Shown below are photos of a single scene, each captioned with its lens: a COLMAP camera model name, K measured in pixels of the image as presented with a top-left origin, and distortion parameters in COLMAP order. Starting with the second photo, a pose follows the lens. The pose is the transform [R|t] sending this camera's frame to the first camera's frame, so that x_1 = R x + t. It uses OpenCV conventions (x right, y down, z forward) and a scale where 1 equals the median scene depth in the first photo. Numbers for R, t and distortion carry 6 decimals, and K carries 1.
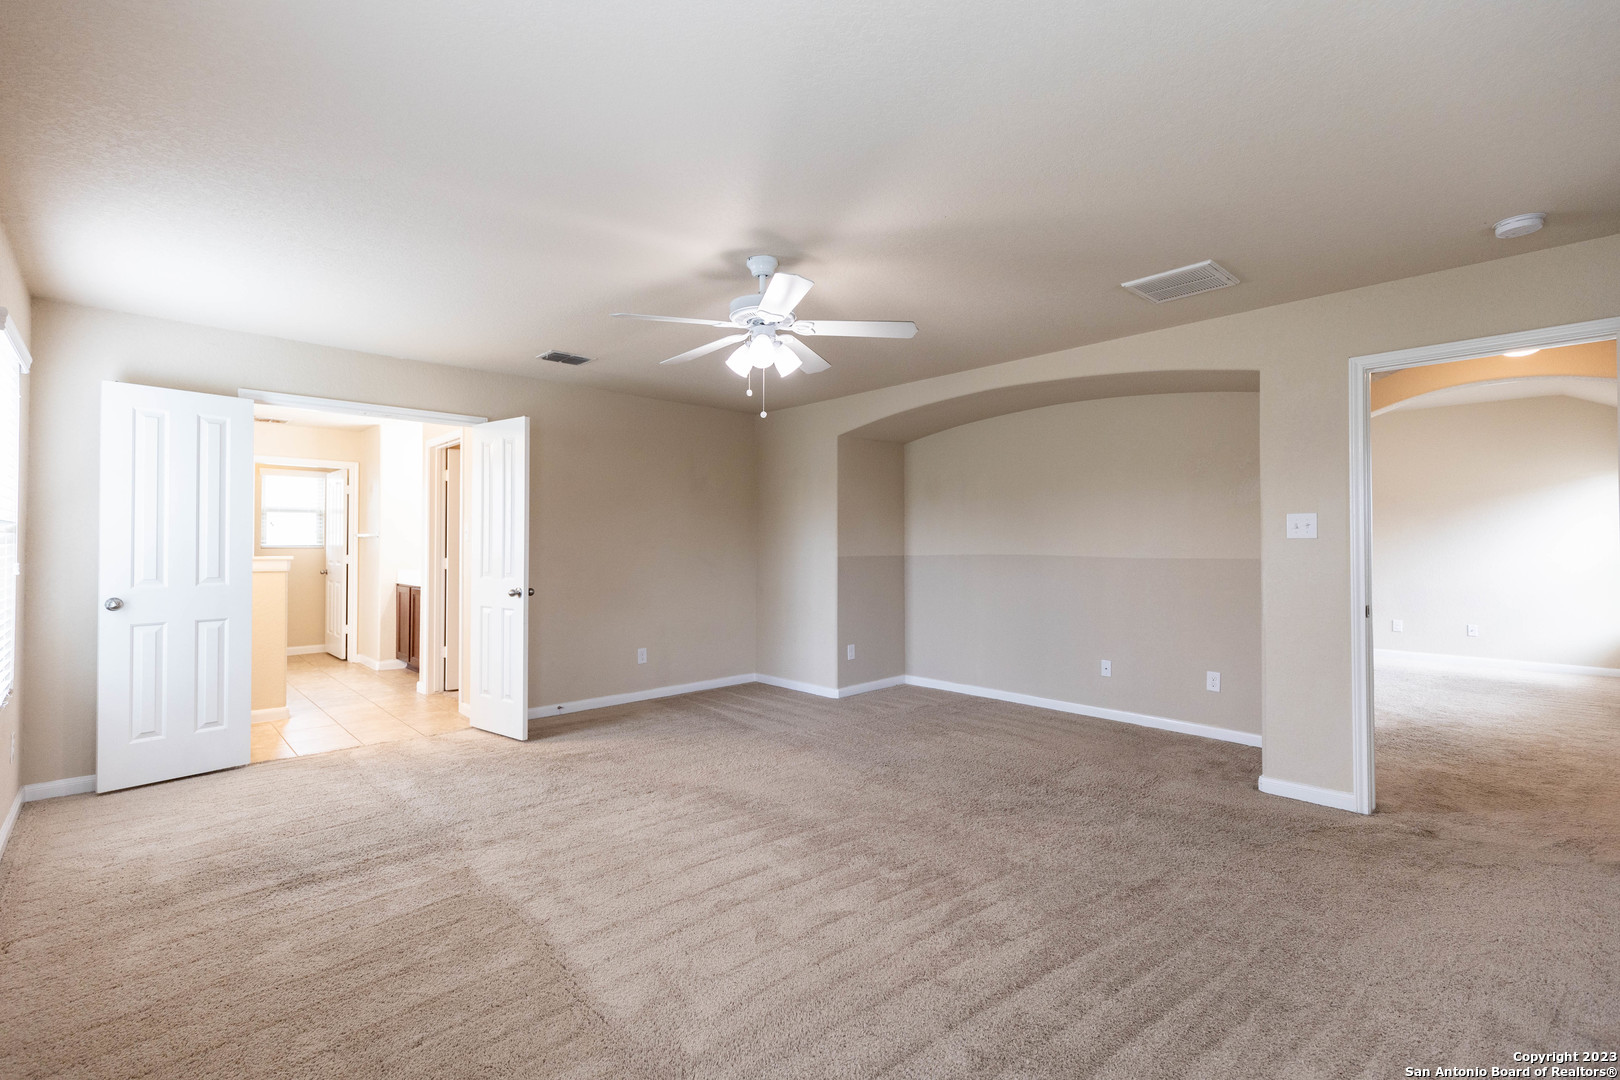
lens RADIAL K [[730.7, 0, 818.8], [0, 730.7, 534.8], [0, 0, 1]] dist [0.010765, -0.001577]
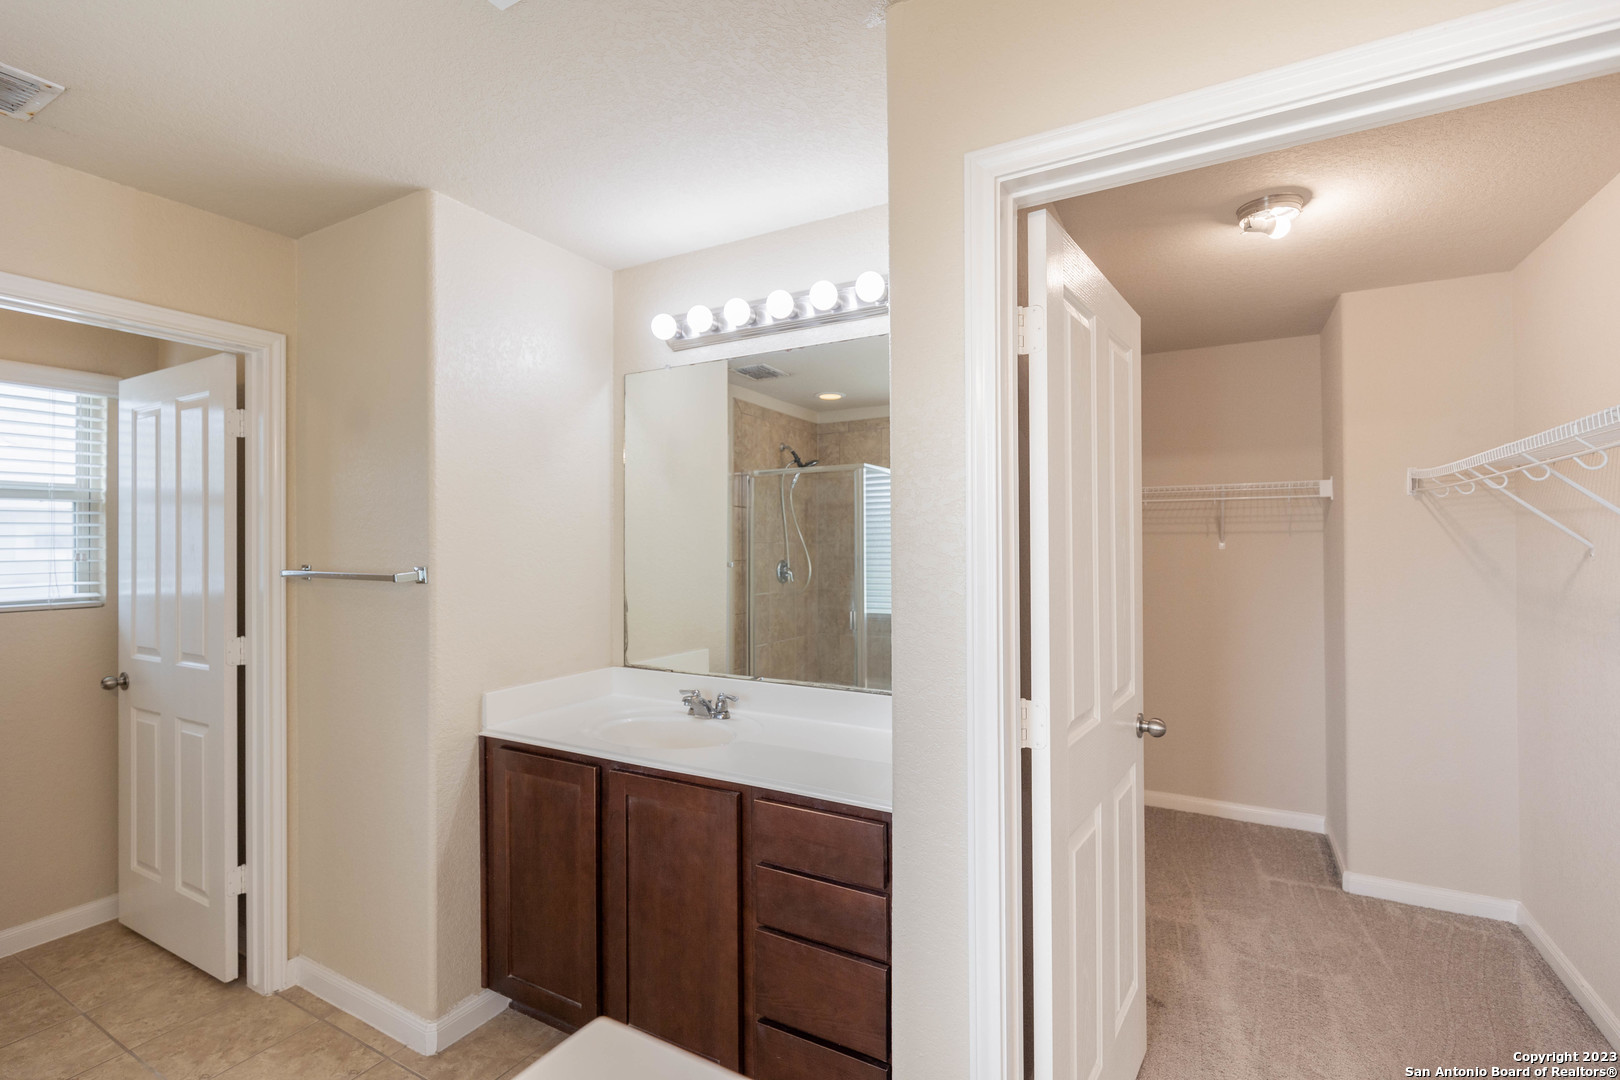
lens RADIAL K [[730.7, 0, 809.2], [0, 730.7, 538.6], [0, 0, 1]] dist [0.010765, -0.001577]
pose [[0.952070, -0.004678, 0.305846, -0.483564], [0.002548, 0.999970, 0.007364, -0.014153], [-0.305871, -0.006232, 0.952053, 0.601006]]
